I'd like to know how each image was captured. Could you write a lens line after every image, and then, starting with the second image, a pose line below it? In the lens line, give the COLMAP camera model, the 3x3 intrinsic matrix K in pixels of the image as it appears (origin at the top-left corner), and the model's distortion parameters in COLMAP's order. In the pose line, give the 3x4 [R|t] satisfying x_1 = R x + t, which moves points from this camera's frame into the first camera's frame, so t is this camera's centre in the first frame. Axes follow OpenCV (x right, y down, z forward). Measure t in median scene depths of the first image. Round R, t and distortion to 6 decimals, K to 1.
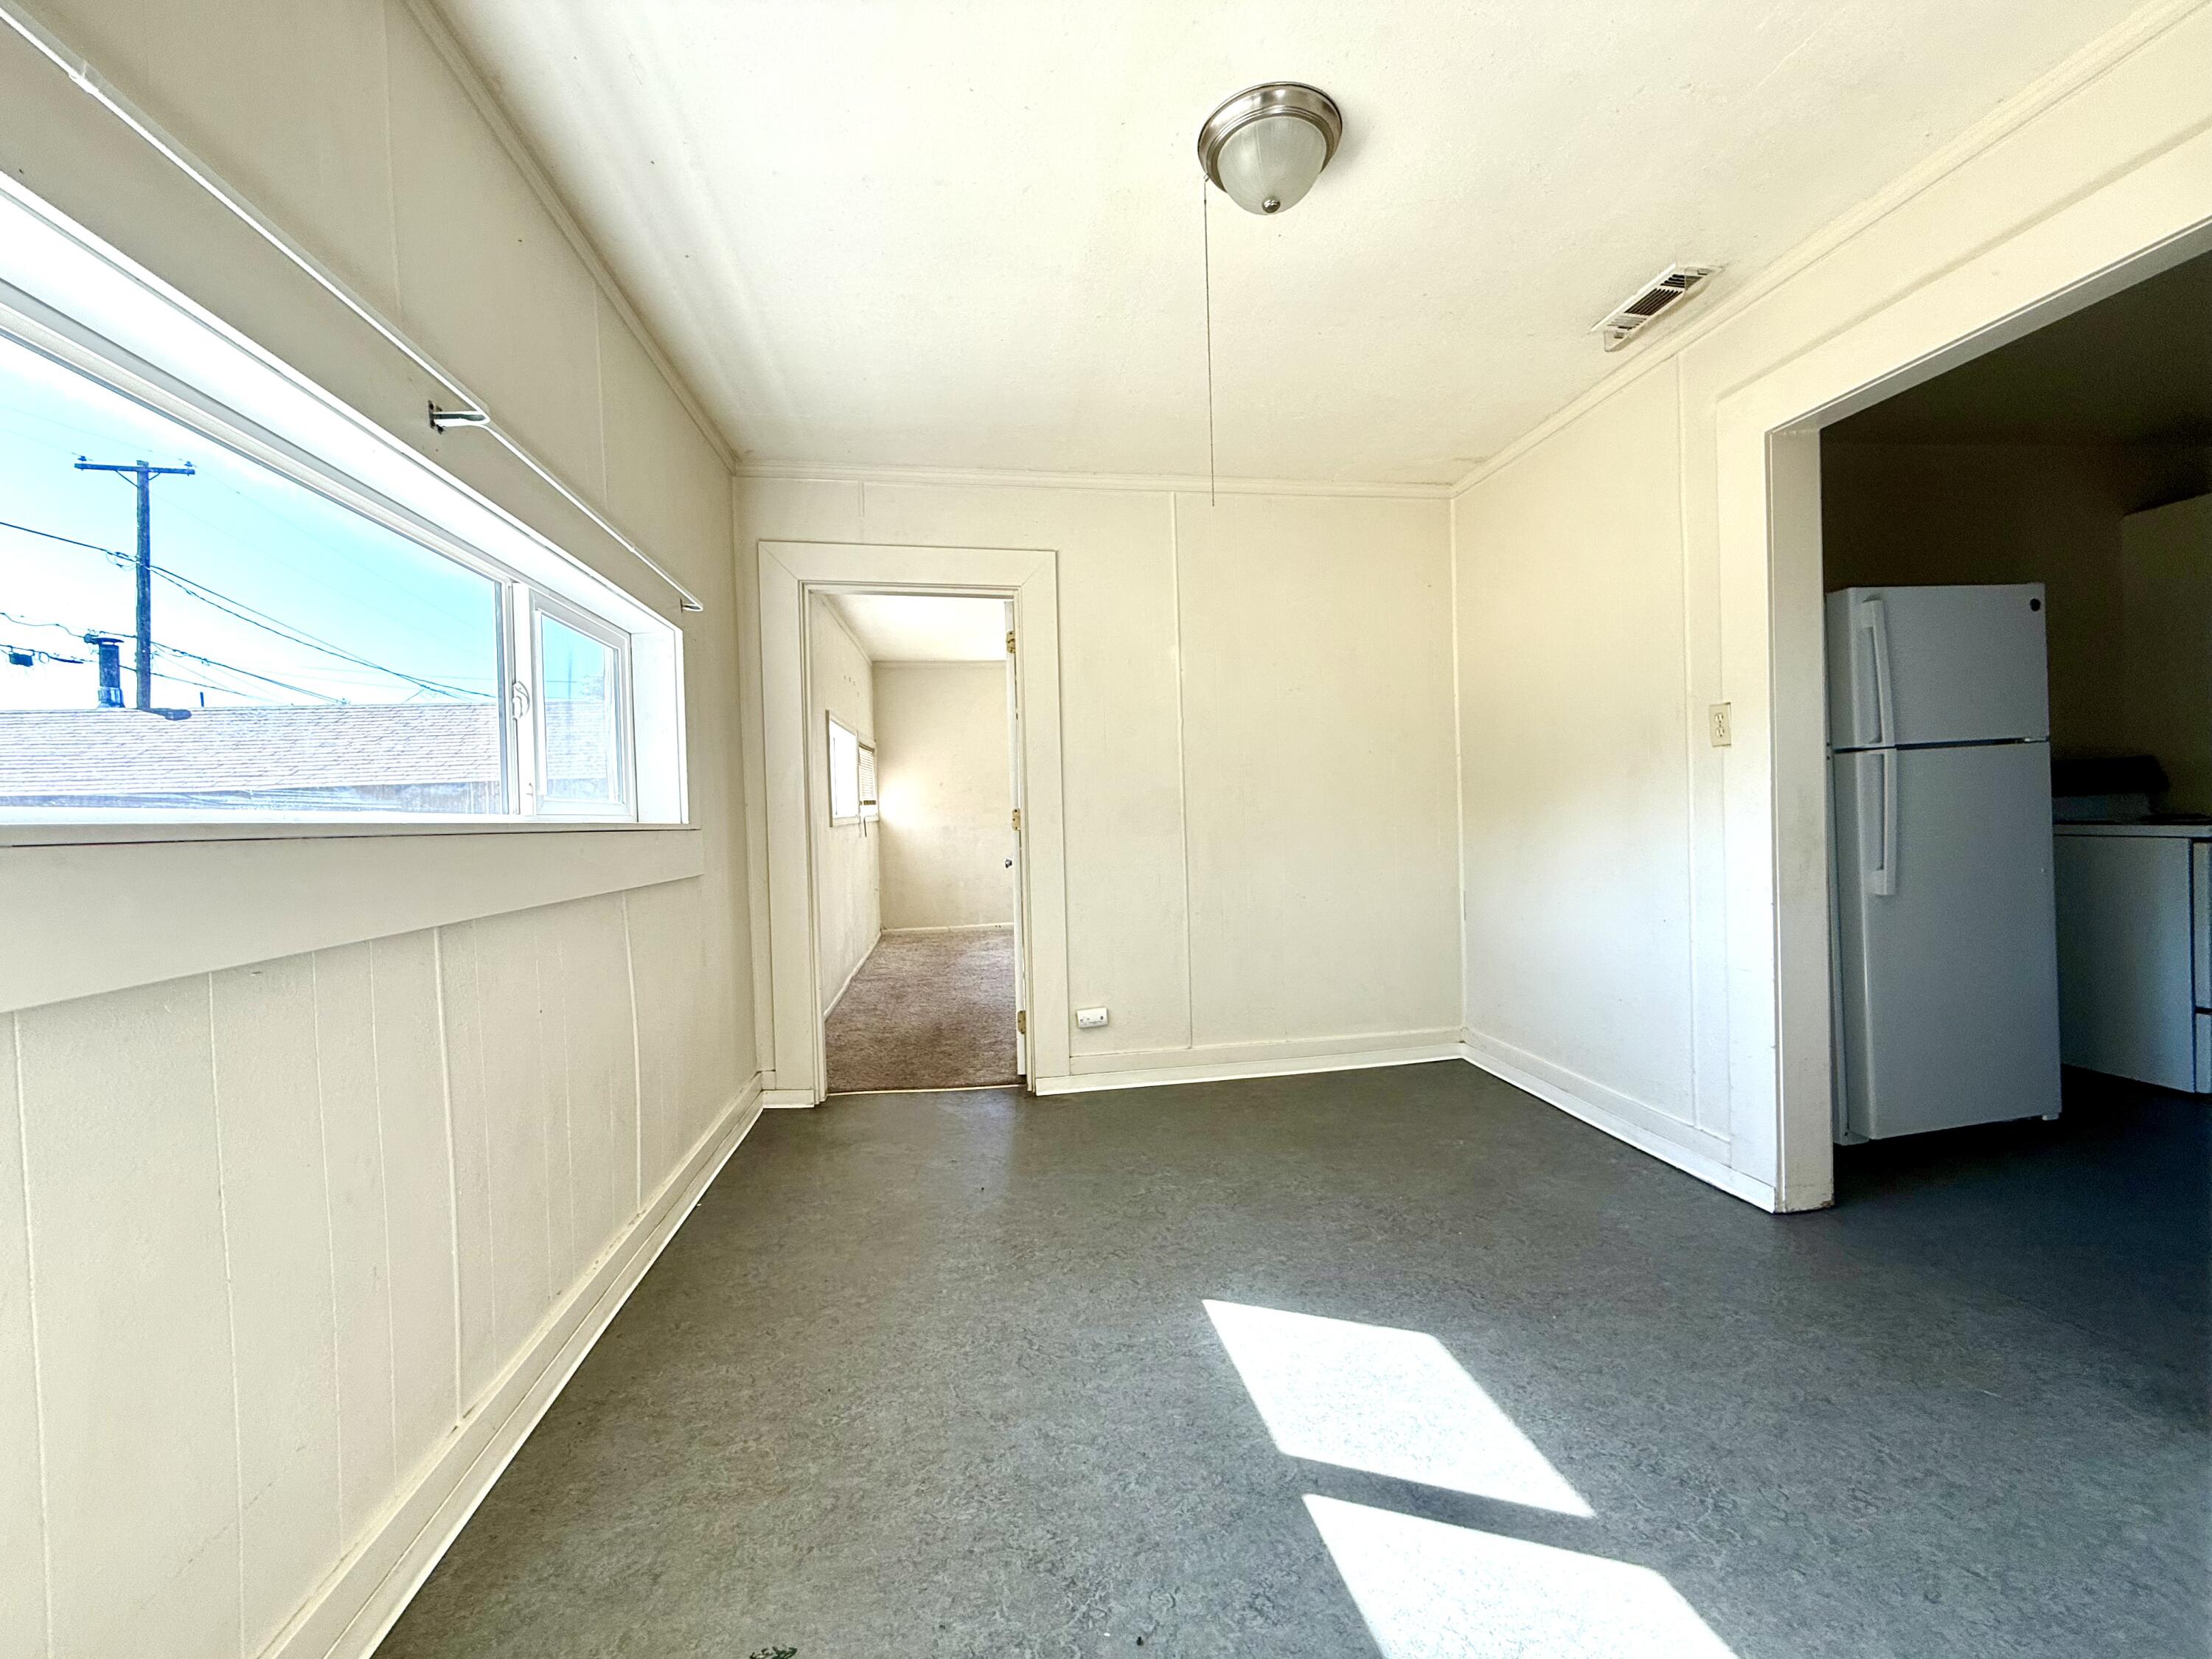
lens RADIAL K [[880.2, 0, 1106.0], [0, 880.2, 829.5], [0, 0, 1]] dist [0.000170, -0.000528]
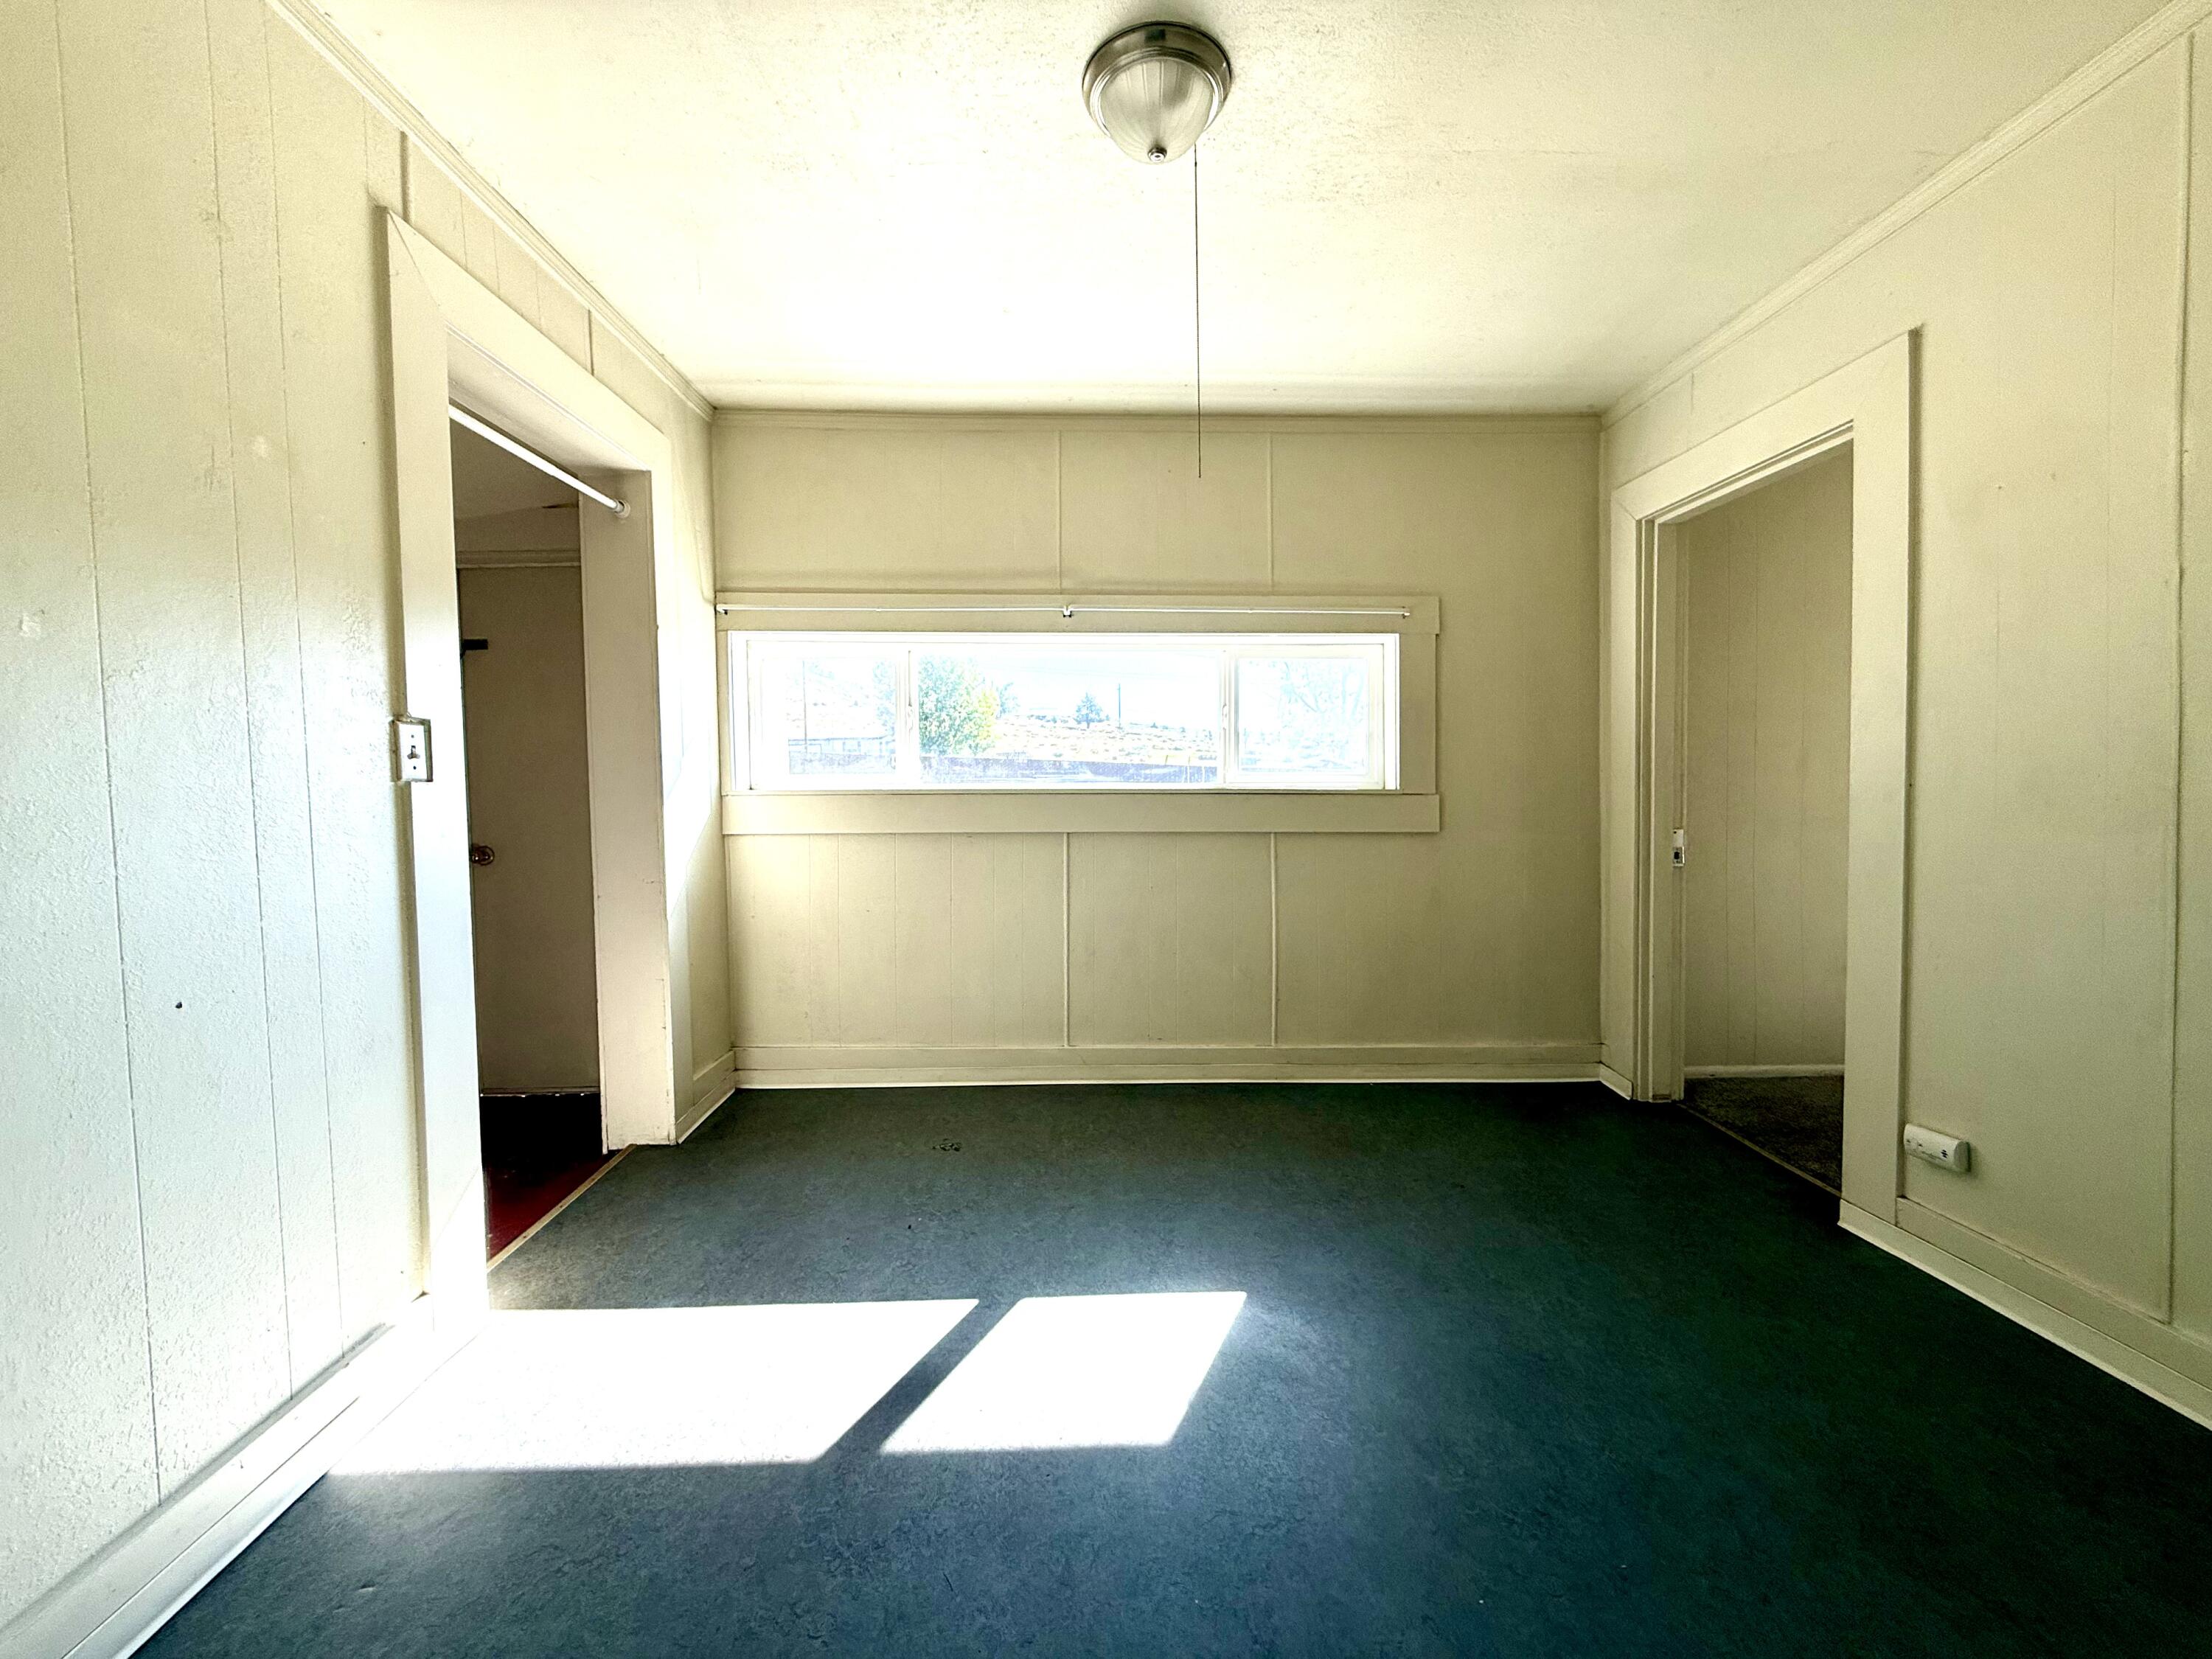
lens RADIAL K [[888.0, 0, 1104.0], [0, 888.0, 831.2], [0, 0, 1]] dist [-0.000055, -0.000155]
pose [[-0.134560, 0.067991, -0.988570, 1.334274], [-0.005332, 0.997579, 0.069336, -0.051416], [0.990891, 0.014601, -0.133872, 1.212776]]
